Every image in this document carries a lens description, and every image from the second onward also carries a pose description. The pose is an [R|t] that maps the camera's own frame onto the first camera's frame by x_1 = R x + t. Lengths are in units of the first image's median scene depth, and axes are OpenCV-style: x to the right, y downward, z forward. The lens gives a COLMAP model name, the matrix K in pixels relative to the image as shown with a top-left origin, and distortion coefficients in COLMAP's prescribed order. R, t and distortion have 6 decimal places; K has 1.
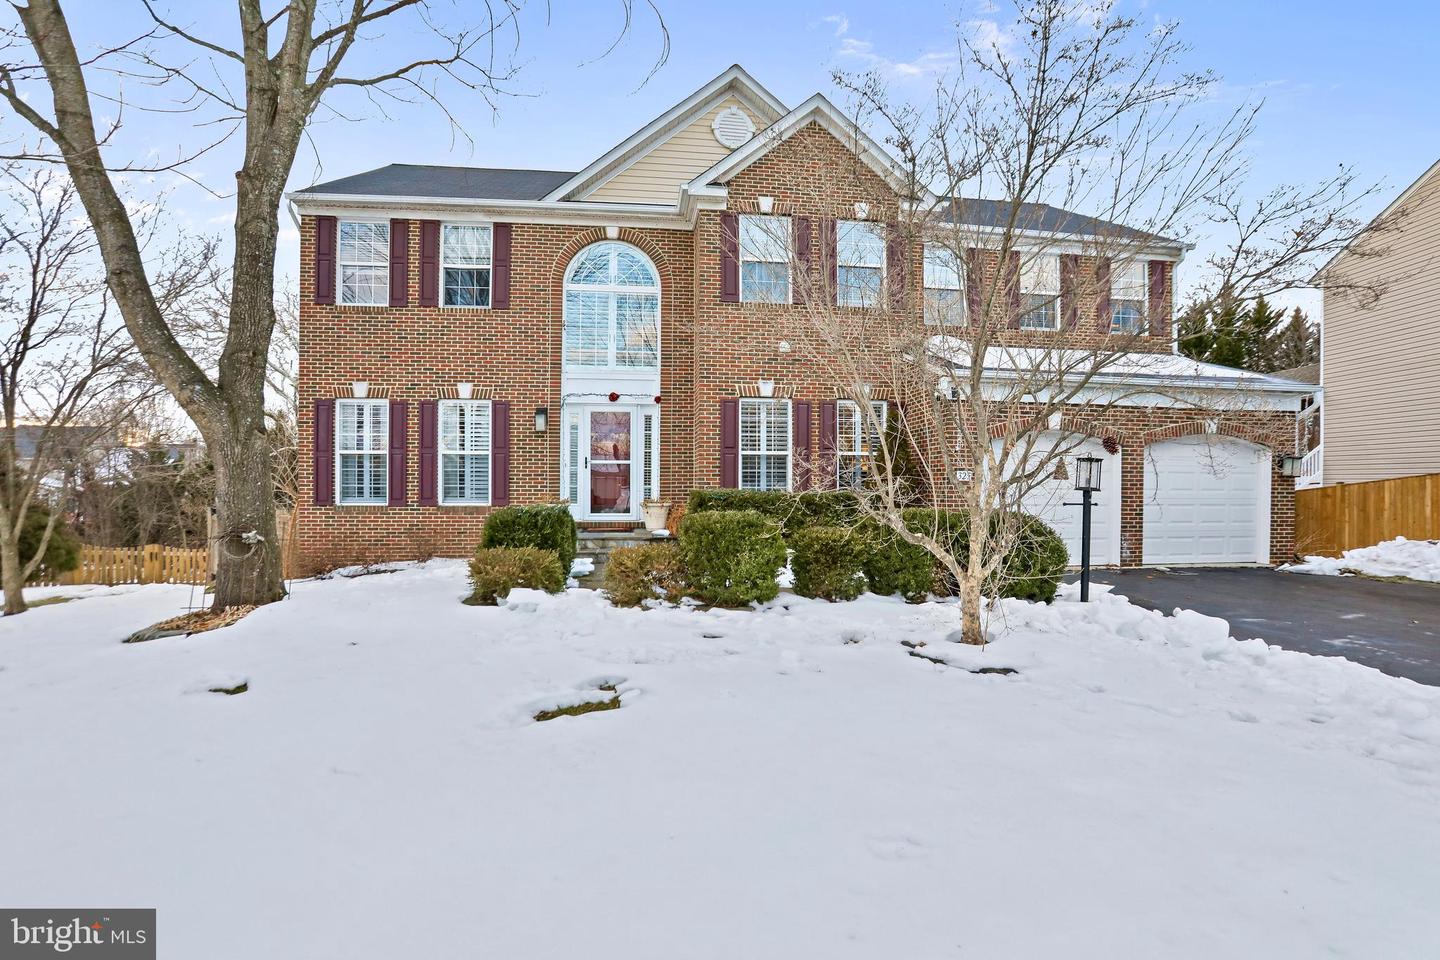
lens RADIAL K [[667.1, 0, 720.4], [0, 667.1, 486.2], [0, 0, 1]] dist [-0.015660, -0.000151]
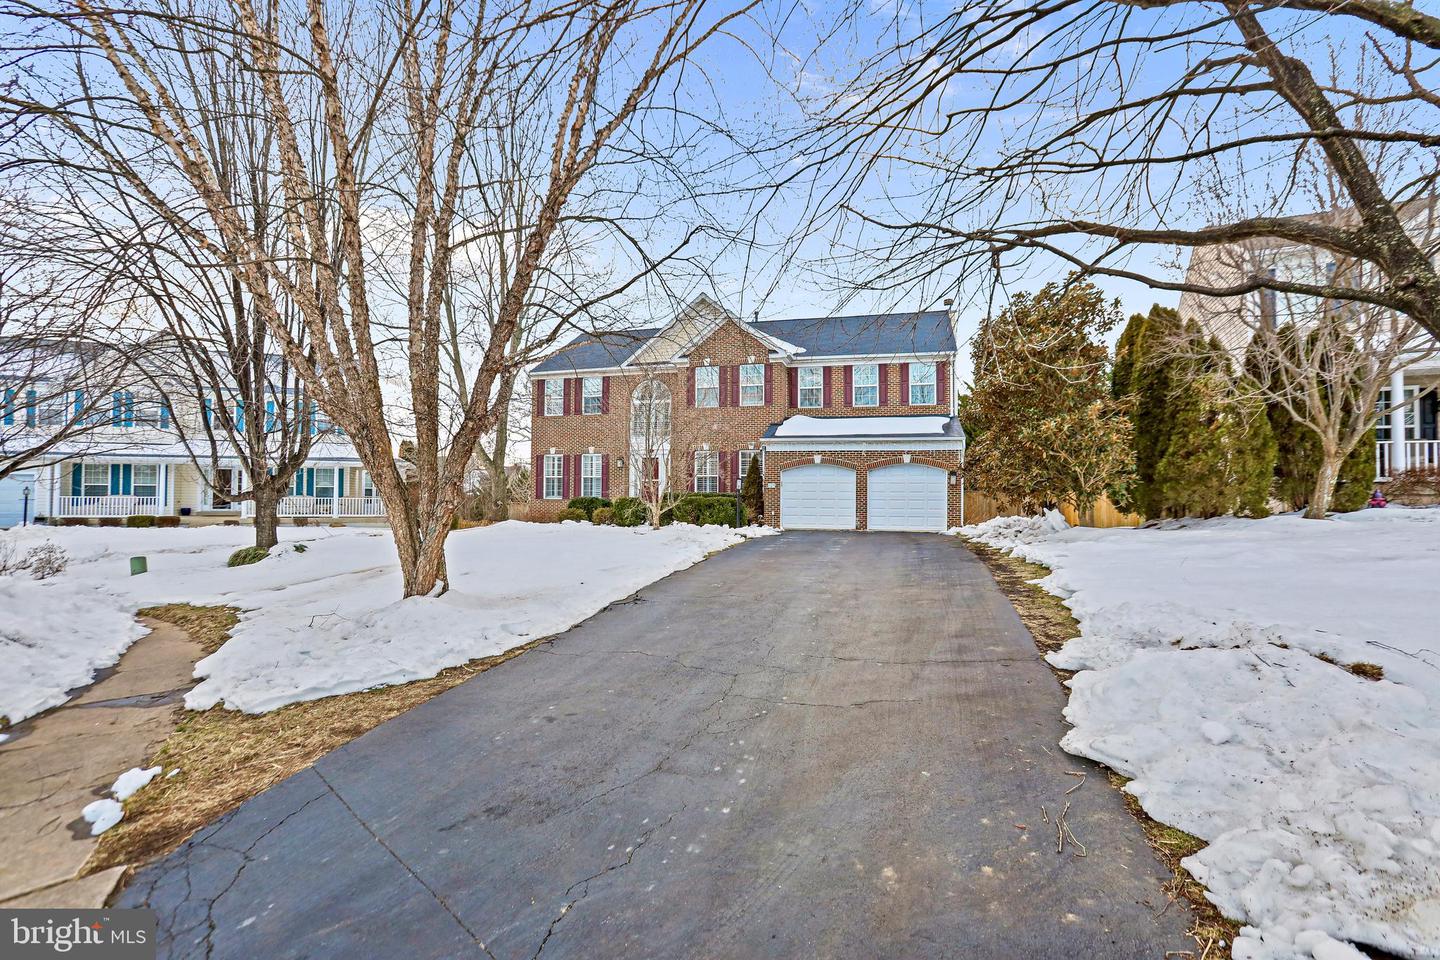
lens RADIAL K [[667.1, 0, 720.1], [0, 667.1, 477.9], [0, 0, 1]] dist [-0.015660, -0.000151]
pose [[0.924804, -0.008733, -0.380343, 0.923283], [-0.004183, 0.999443, -0.033117, 0.029264], [0.380421, 0.032218, 0.924252, -0.981791]]
